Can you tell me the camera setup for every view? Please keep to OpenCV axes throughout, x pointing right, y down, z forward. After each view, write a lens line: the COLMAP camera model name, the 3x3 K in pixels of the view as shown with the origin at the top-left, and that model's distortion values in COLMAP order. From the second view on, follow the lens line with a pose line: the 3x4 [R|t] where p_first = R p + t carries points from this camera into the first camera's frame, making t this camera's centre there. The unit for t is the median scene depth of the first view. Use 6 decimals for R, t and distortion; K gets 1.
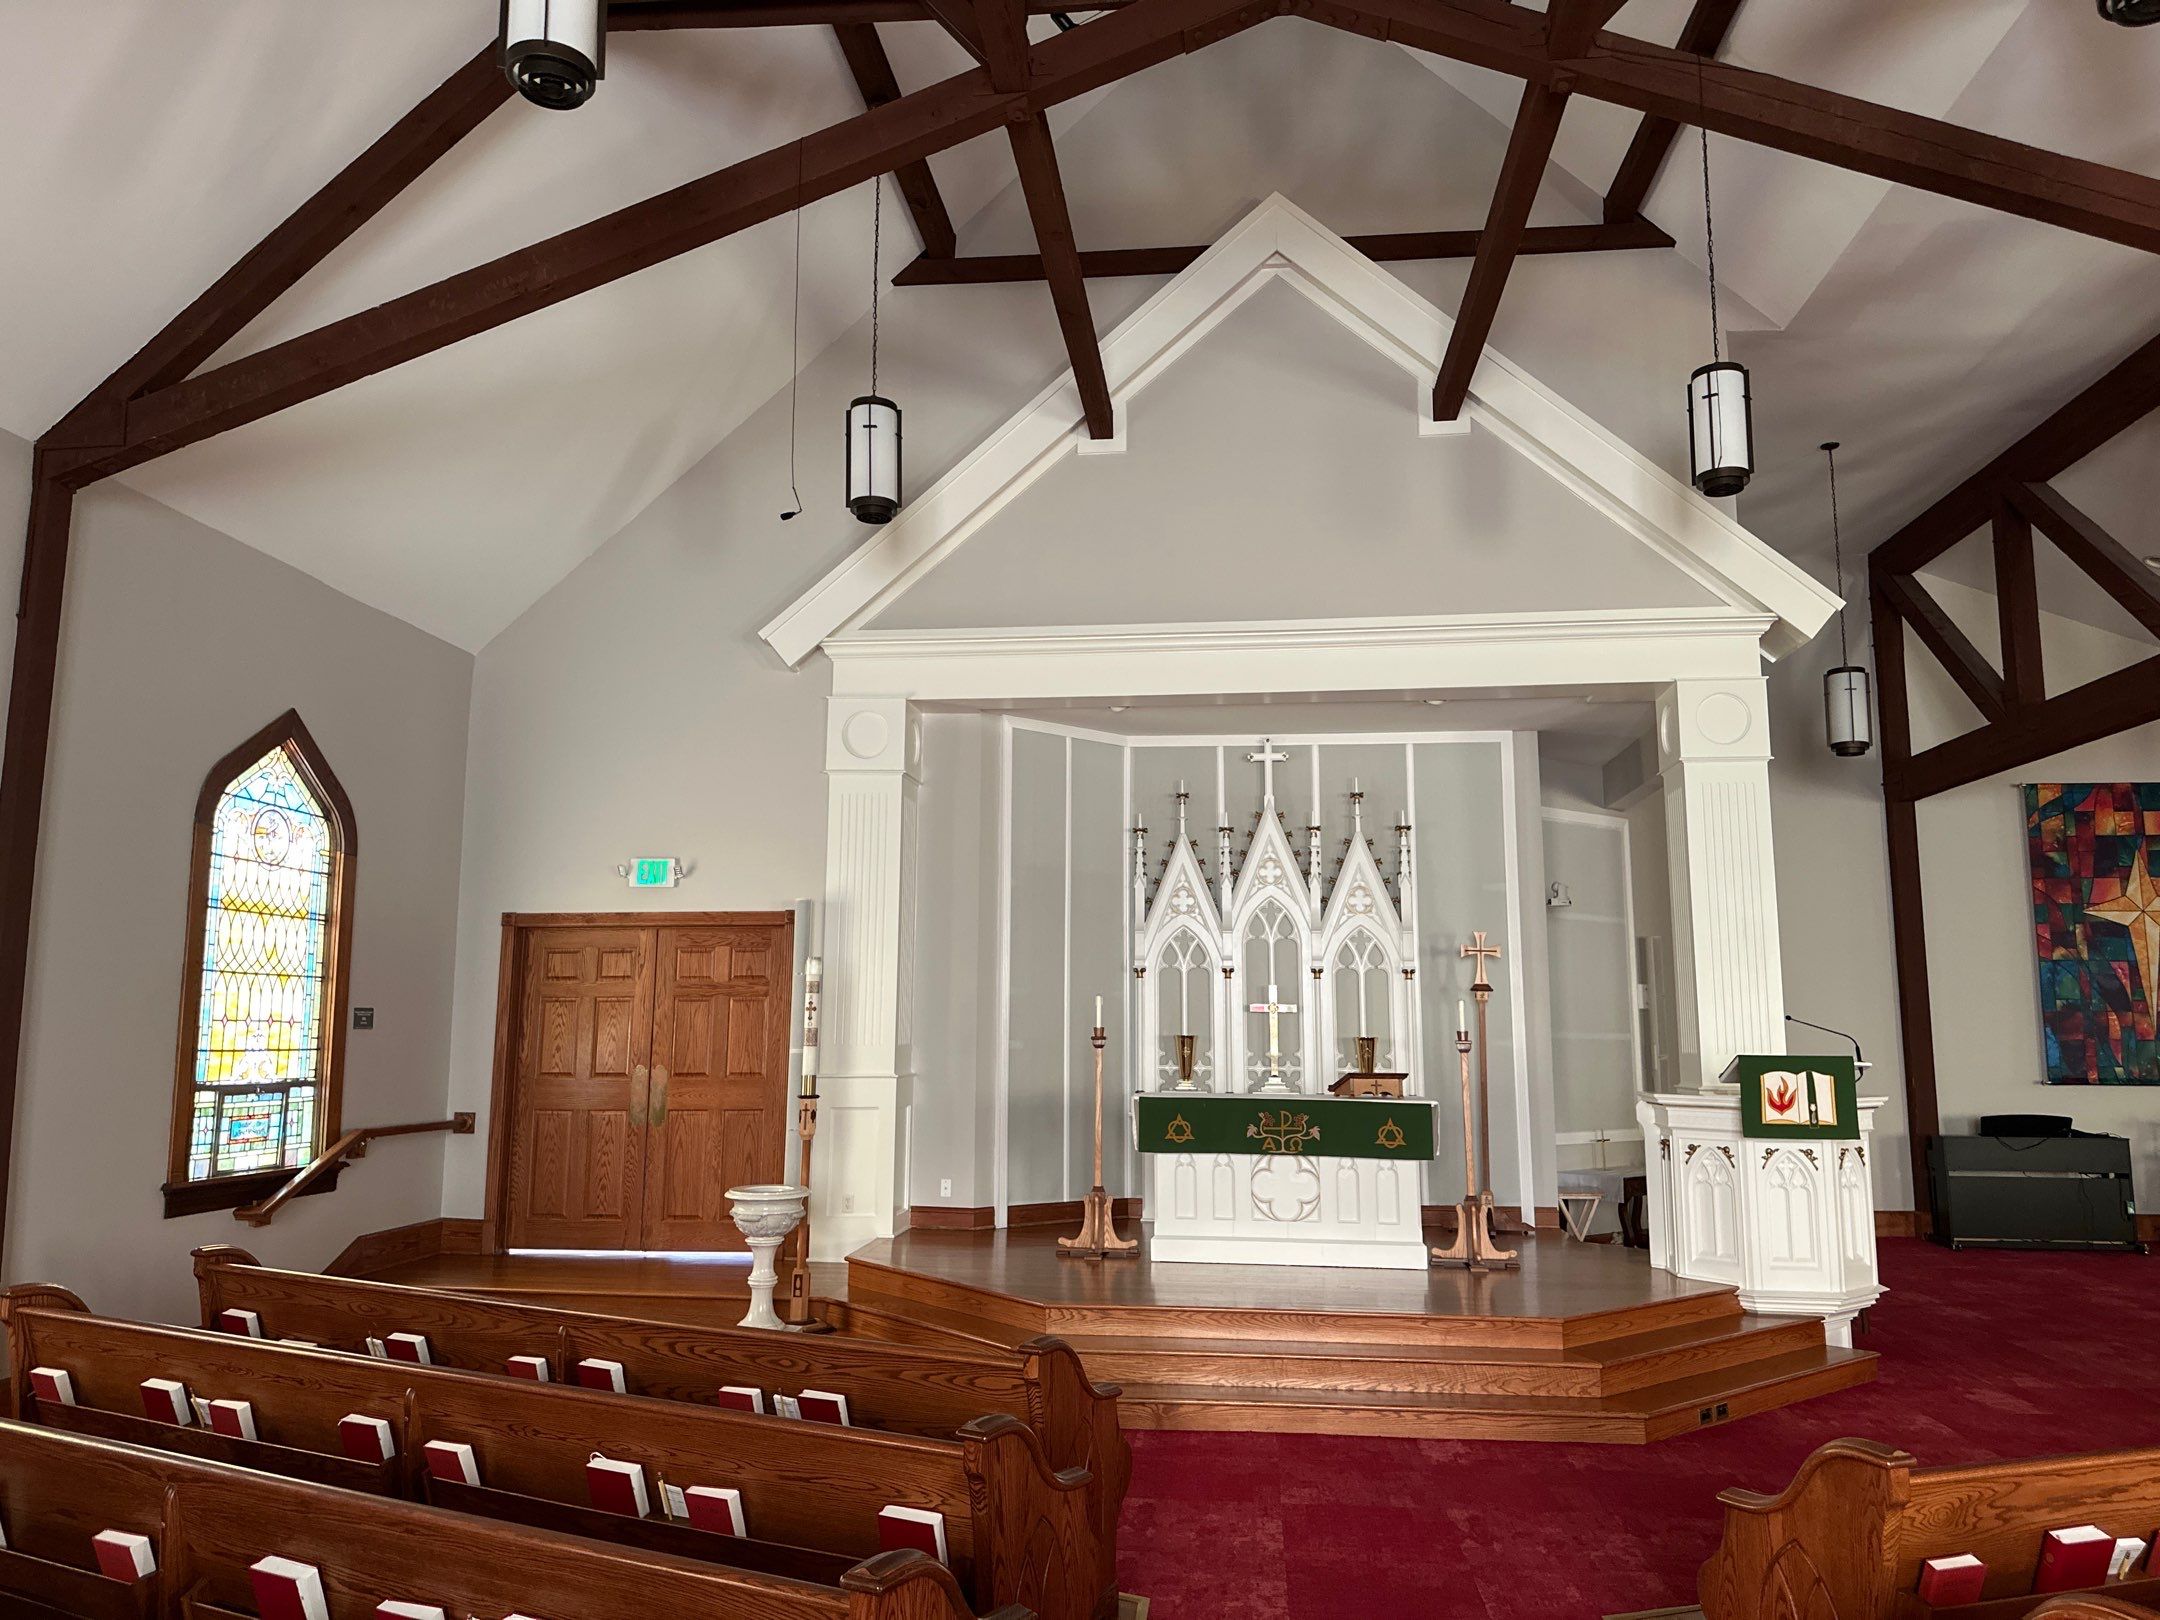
lens RADIAL K [[1523.4, 0, 1095.4], [0, 1523.4, 816.0], [0, 0, 1]] dist [0.109858, -0.126977]
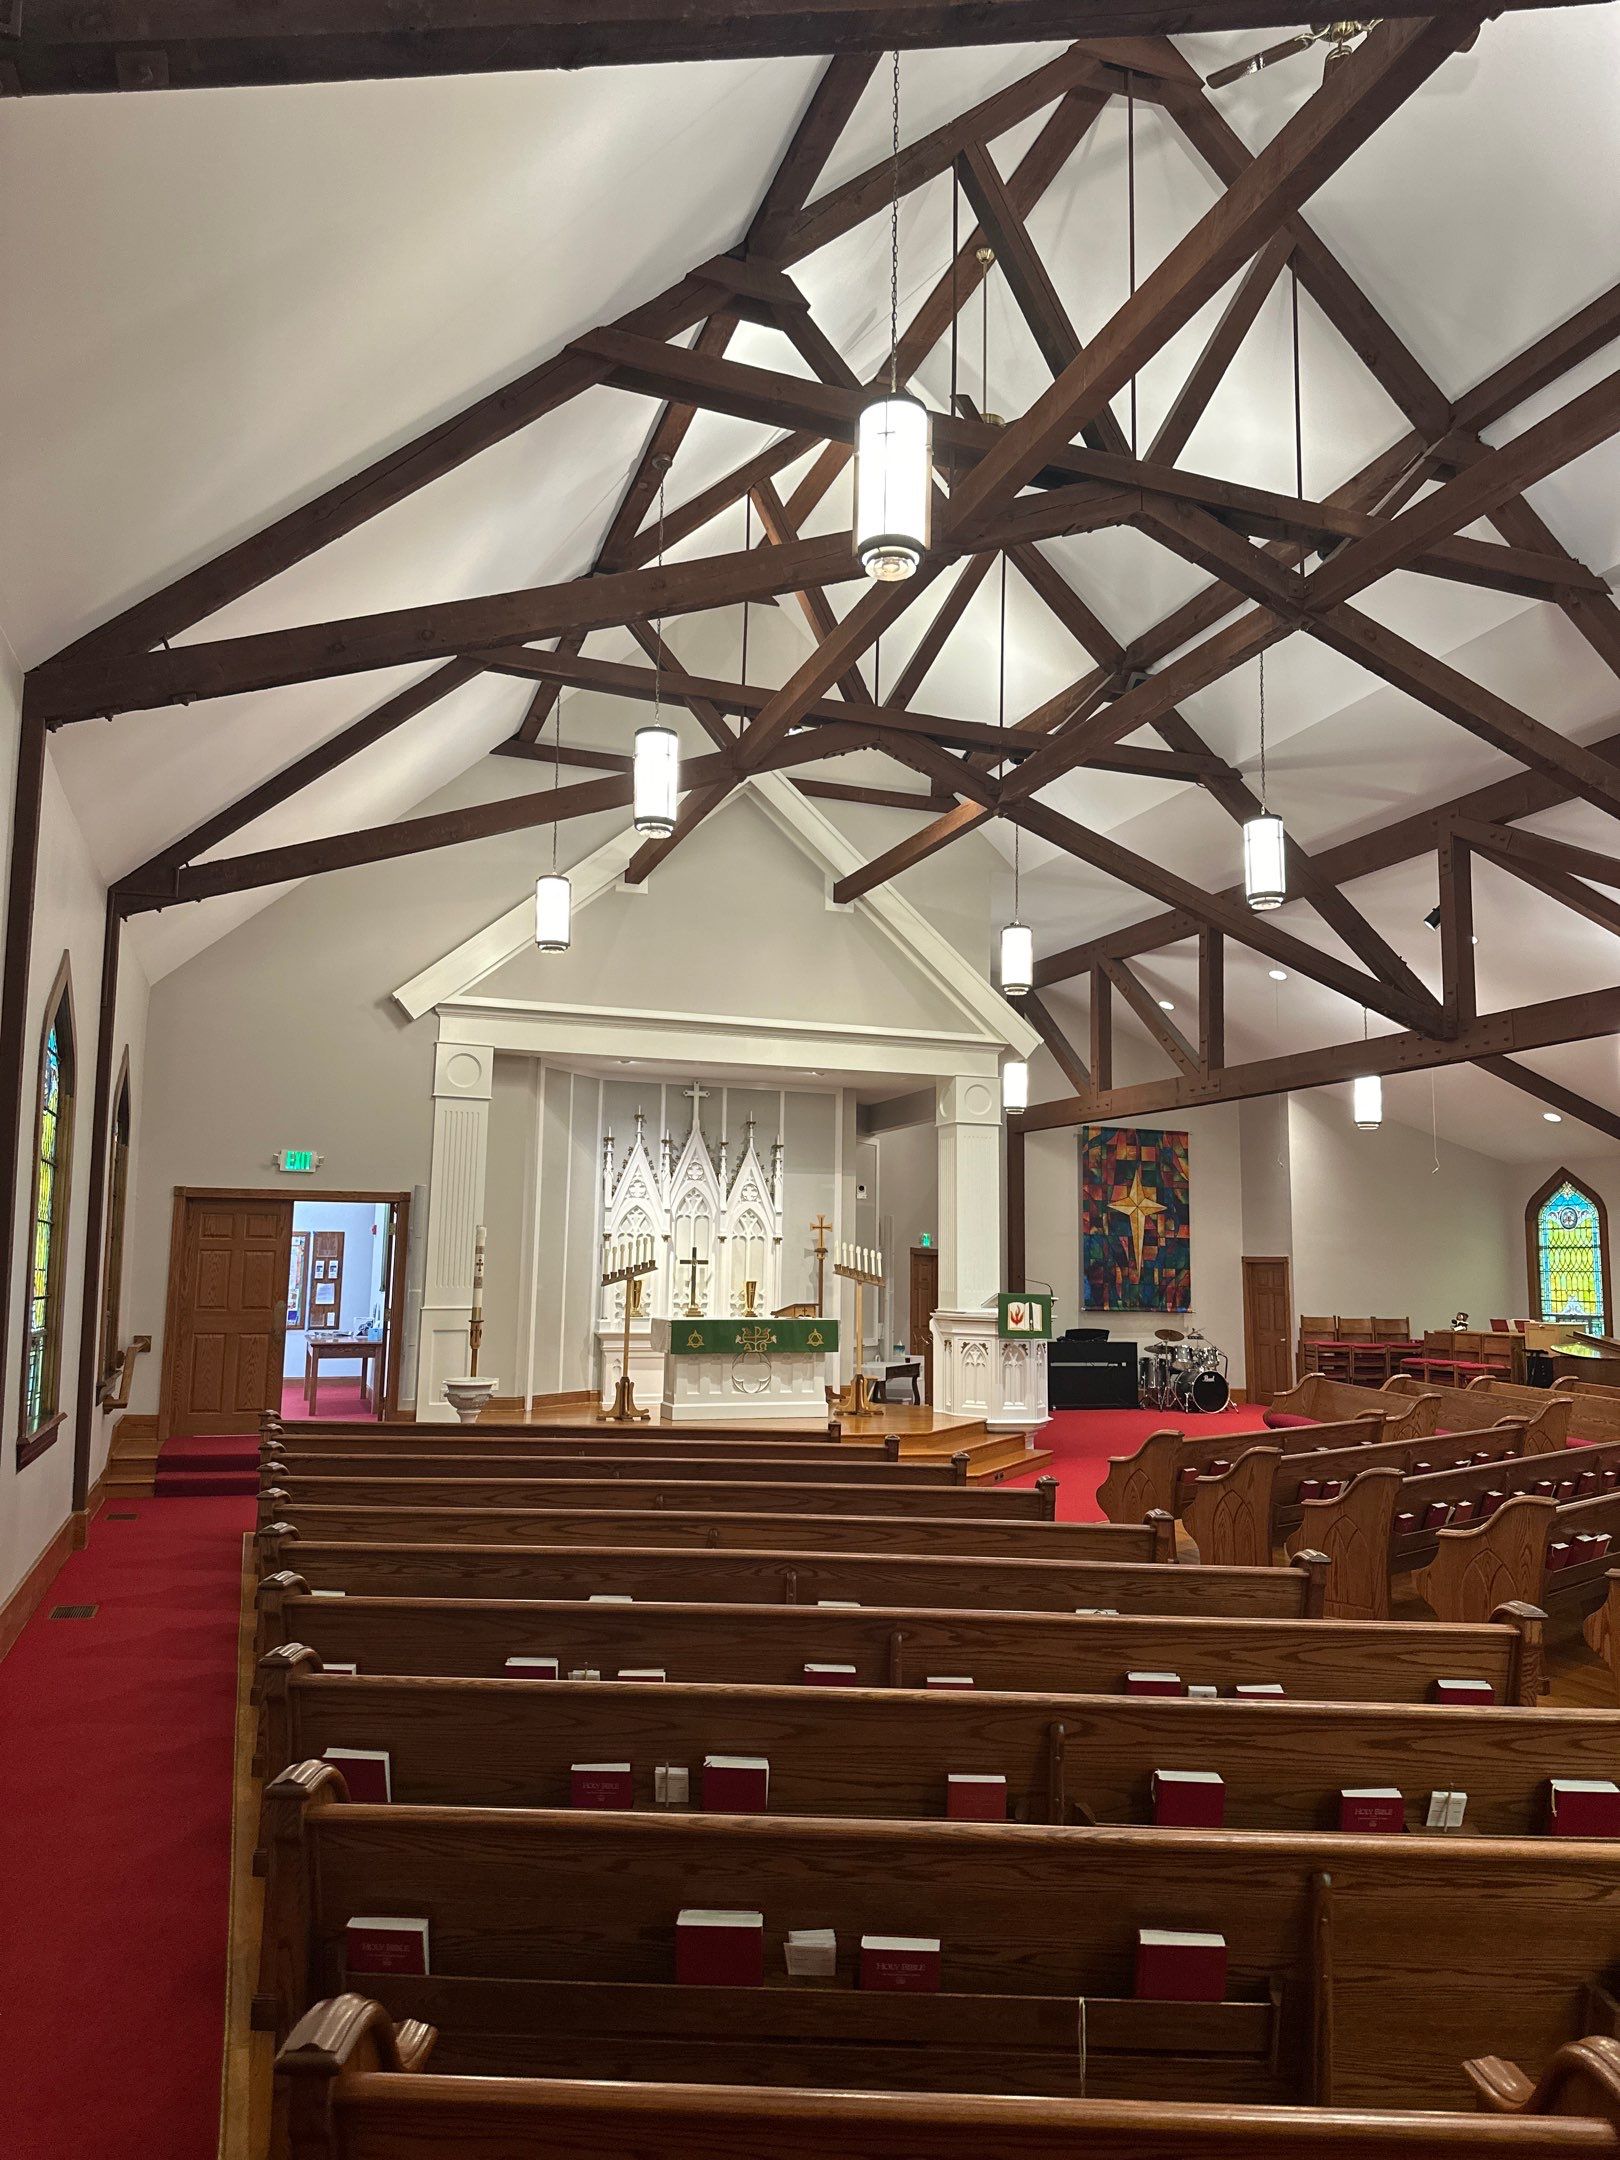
lens RADIAL K [[1523.4, 0, 807.5], [0, 1523.4, 1074.3], [0, 0, 1]] dist [0.109858, -0.126977]
pose [[0.903654, 0.065260, 0.423263, -0.464616], [-0.071518, 0.997439, -0.001100, -0.070514], [-0.422250, -0.029276, 0.906006, -0.438842]]
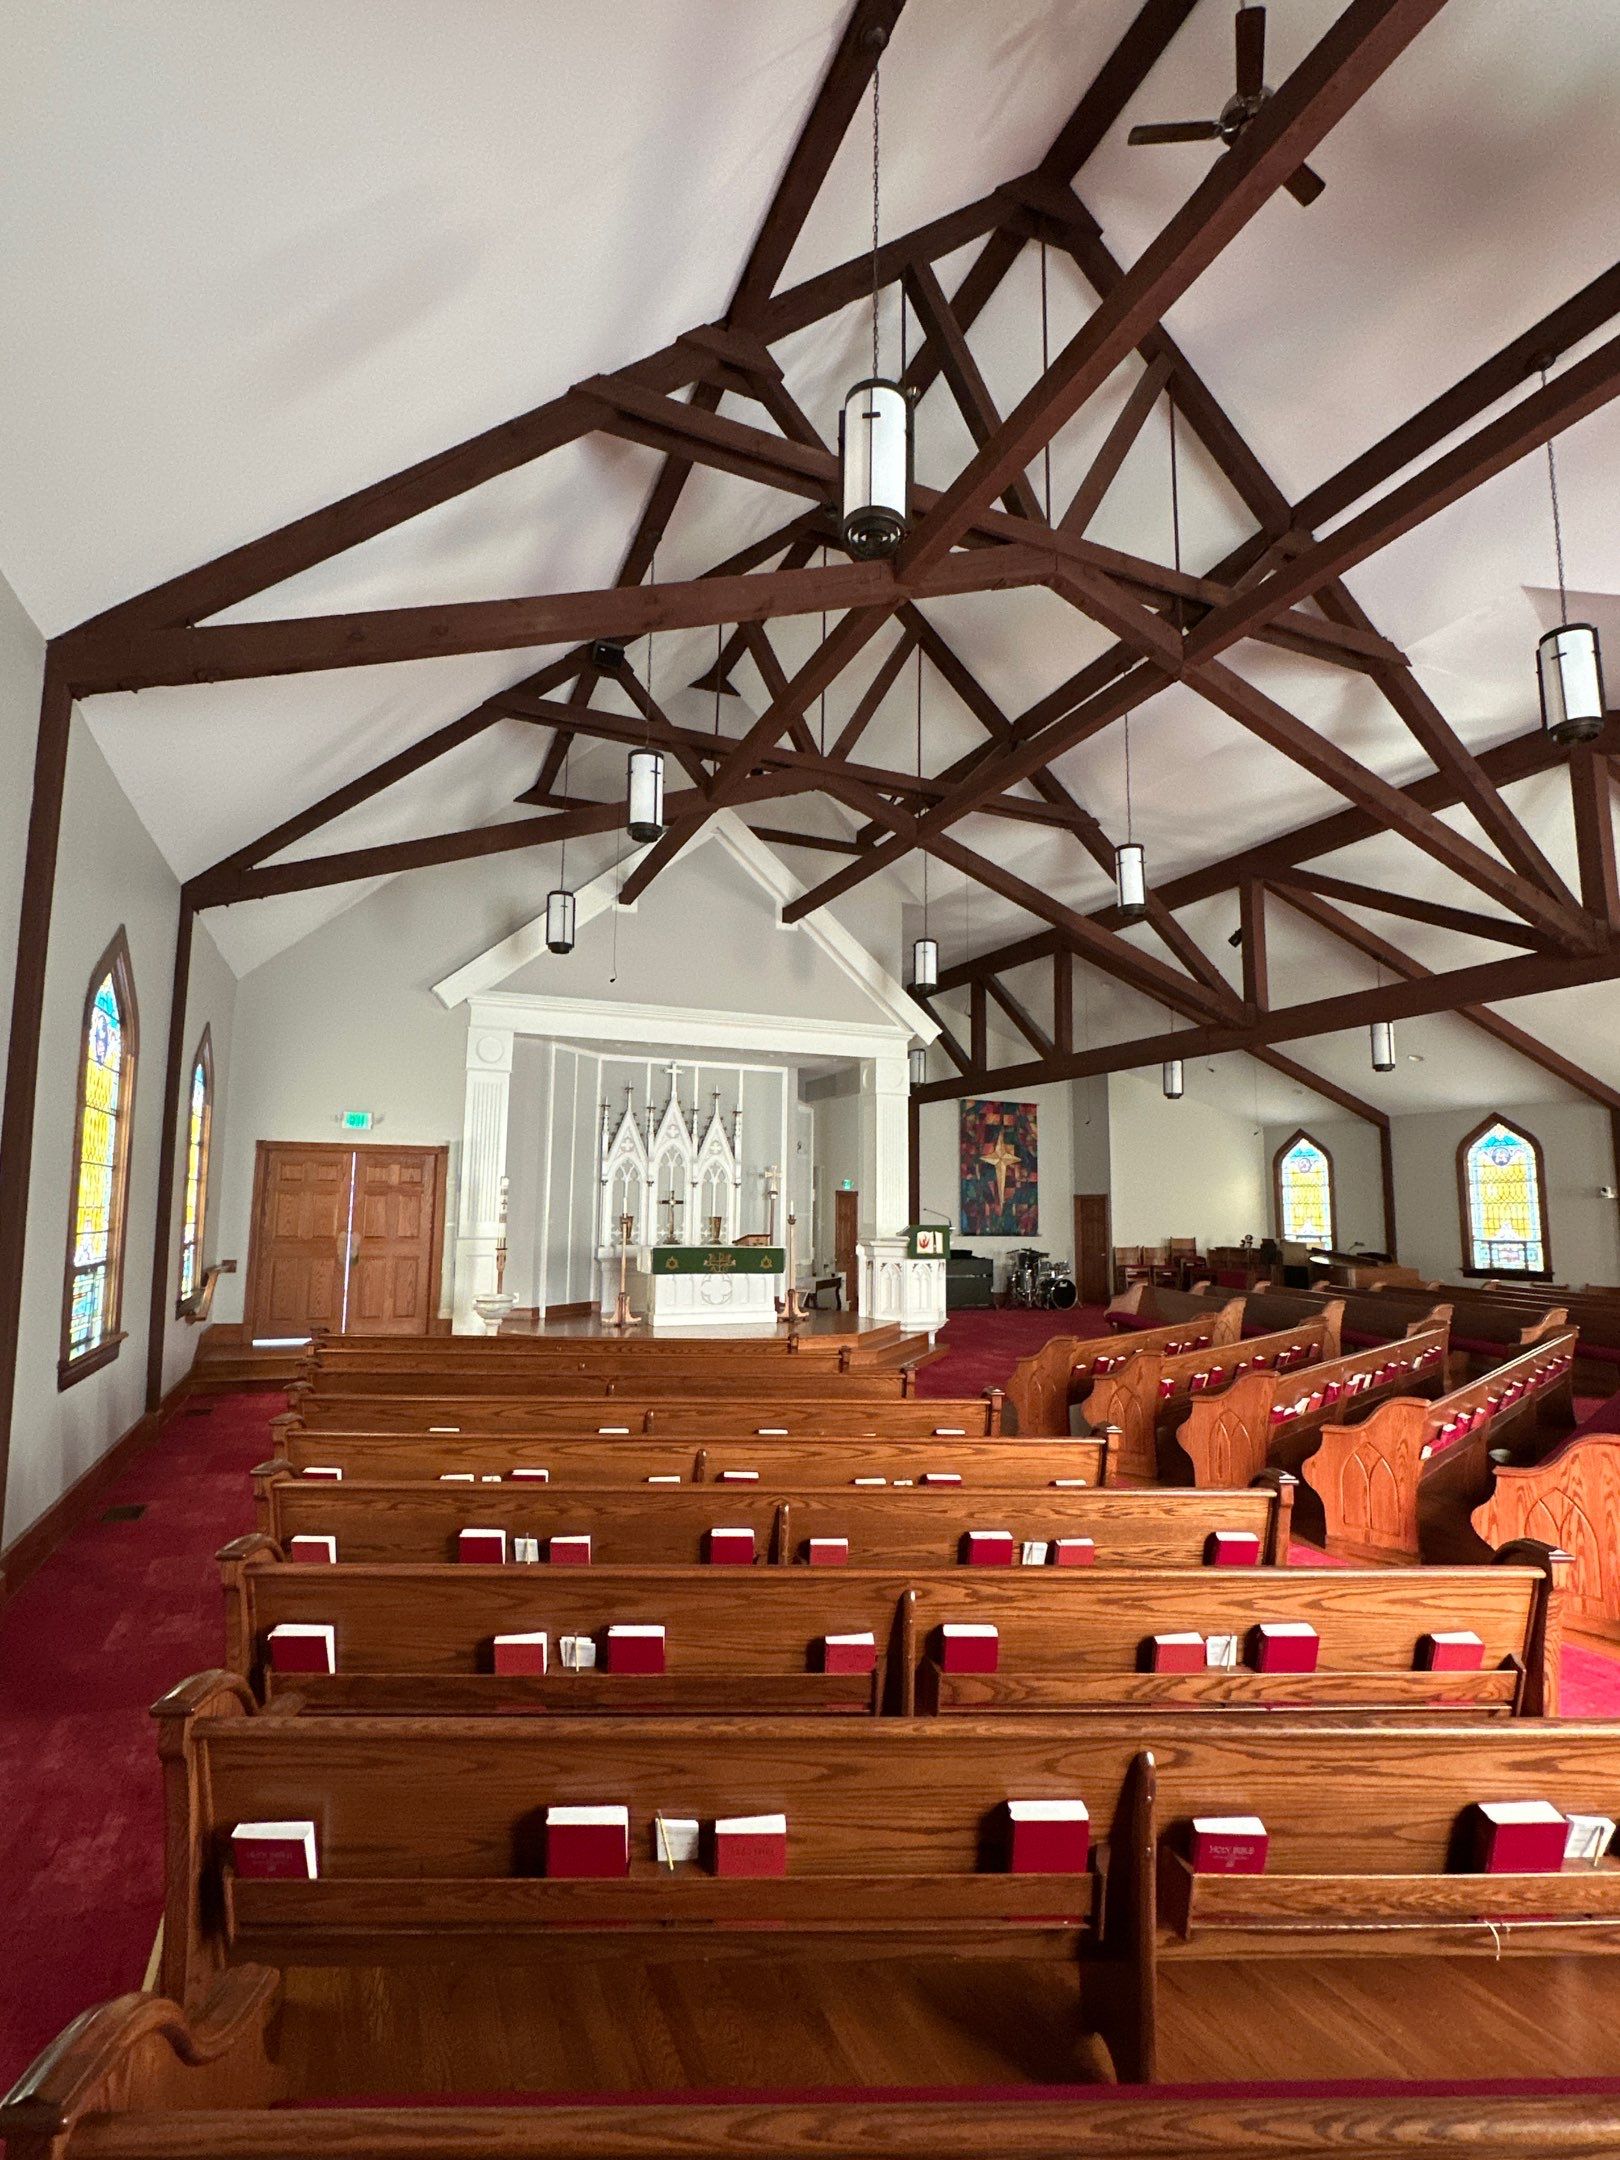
lens RADIAL K [[1064.5, 0, 813.8], [0, 1064.5, 1071.9], [0, 0, 1]] dist [0.005035, 0.000933]
pose [[0.875329, 0.067477, 0.478797, -0.414420], [-0.074623, 0.997203, -0.004110, -0.050438], [-0.477735, -0.032132, 0.877916, -0.290440]]
